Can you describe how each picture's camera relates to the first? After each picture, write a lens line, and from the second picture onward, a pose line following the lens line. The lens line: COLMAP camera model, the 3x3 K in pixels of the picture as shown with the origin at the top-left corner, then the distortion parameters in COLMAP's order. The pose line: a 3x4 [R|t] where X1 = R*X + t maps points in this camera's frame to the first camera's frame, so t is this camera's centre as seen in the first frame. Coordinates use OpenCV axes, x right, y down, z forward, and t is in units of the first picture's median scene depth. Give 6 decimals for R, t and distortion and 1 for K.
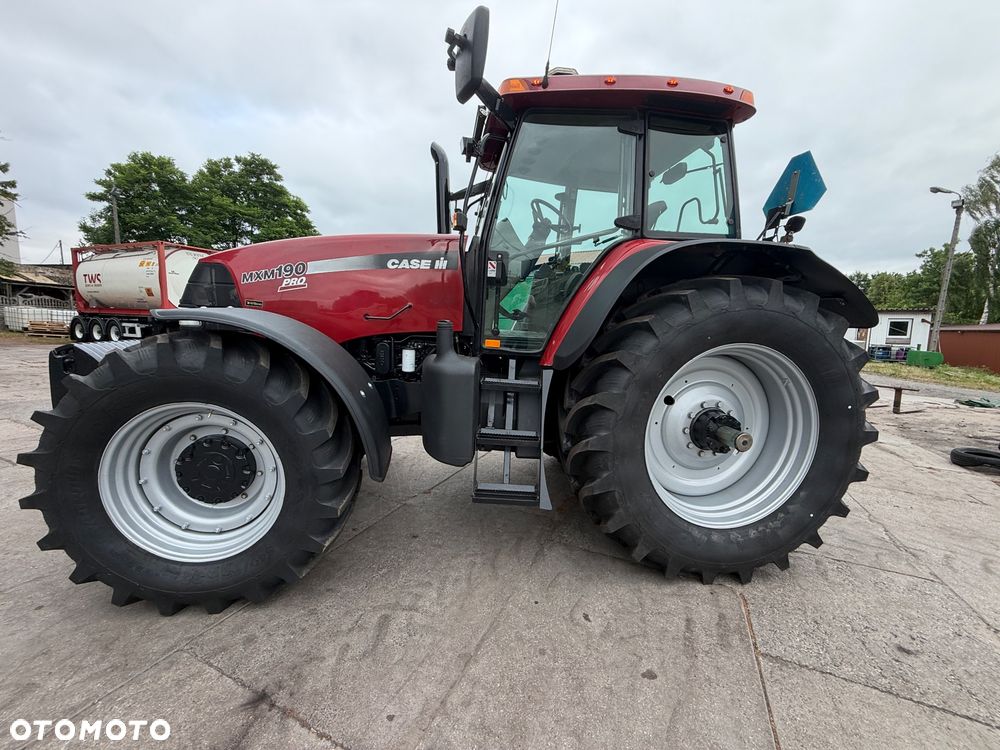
lens RADIAL K [[400.4, 0, 496.7], [0, 400.4, 374.6], [0, 0, 1]] dist [-0.003044, 0.000549]
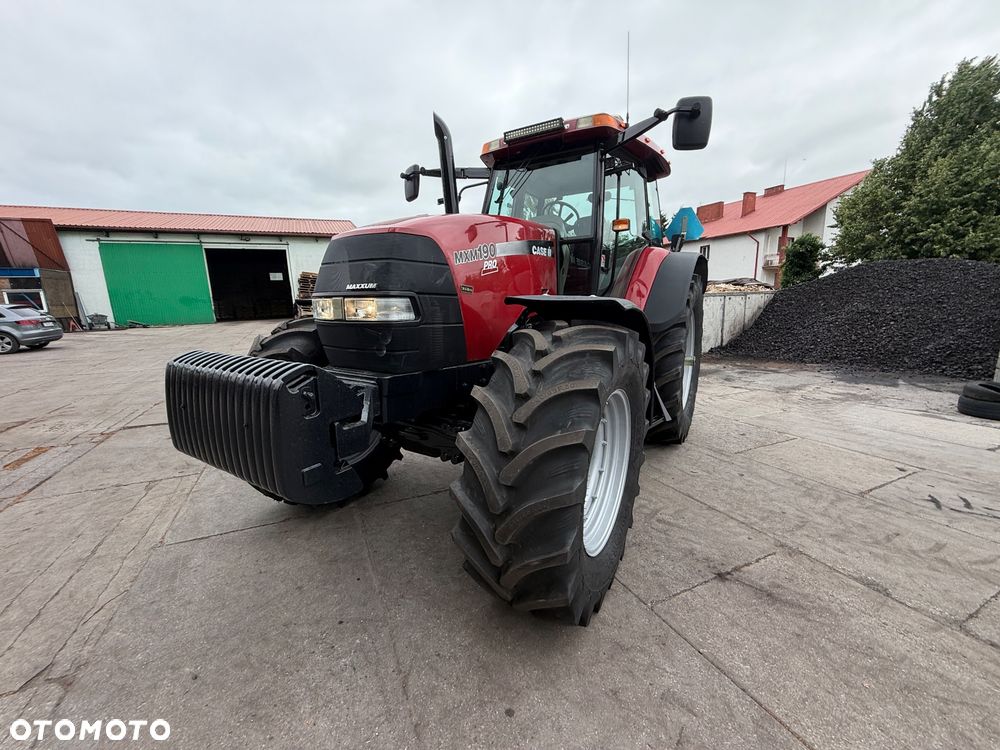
lens RADIAL K [[400.4, 0, 496.7], [0, 400.4, 374.6], [0, 0, 1]] dist [-0.003044, 0.000549]
pose [[0.645483, -0.169007, 0.744841, -1.226657], [0.123762, 0.985467, 0.116354, -0.090743], [-0.753681, 0.017078, 0.657019, 0.399176]]
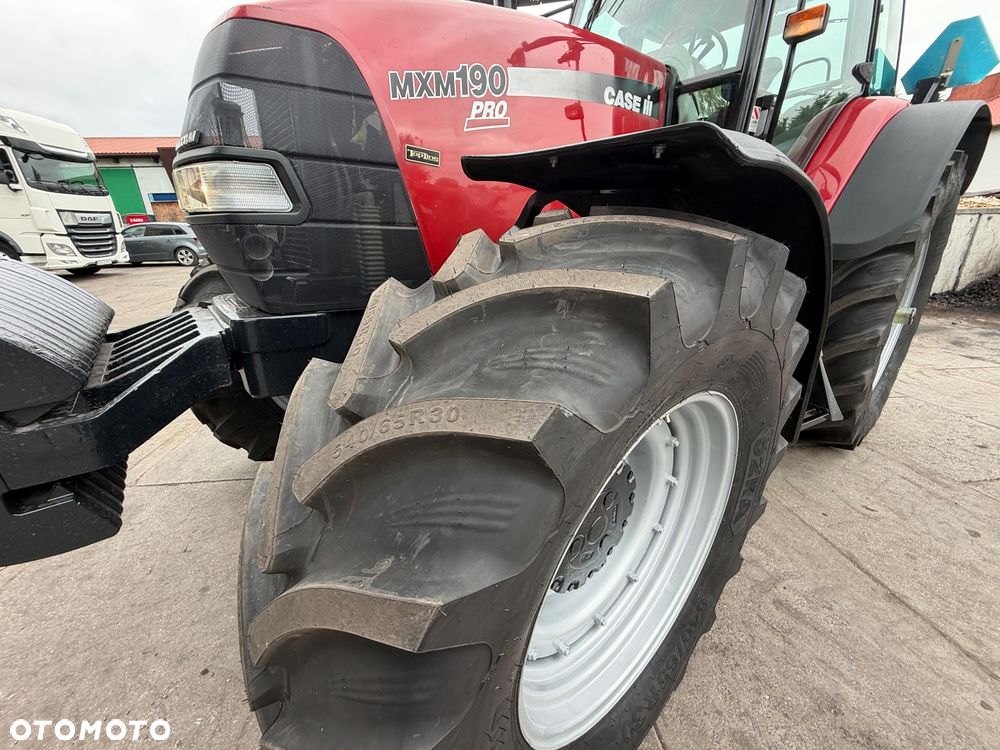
lens RADIAL K [[400.4, 0, 496.7], [0, 400.4, 374.6], [0, 0, 1]] dist [-0.003044, 0.000549]
pose [[0.853932, -0.206444, 0.477684, -0.795175], [0.092249, 0.963457, 0.251475, -0.050007], [-0.512143, -0.170677, 0.841771, 0.550041]]
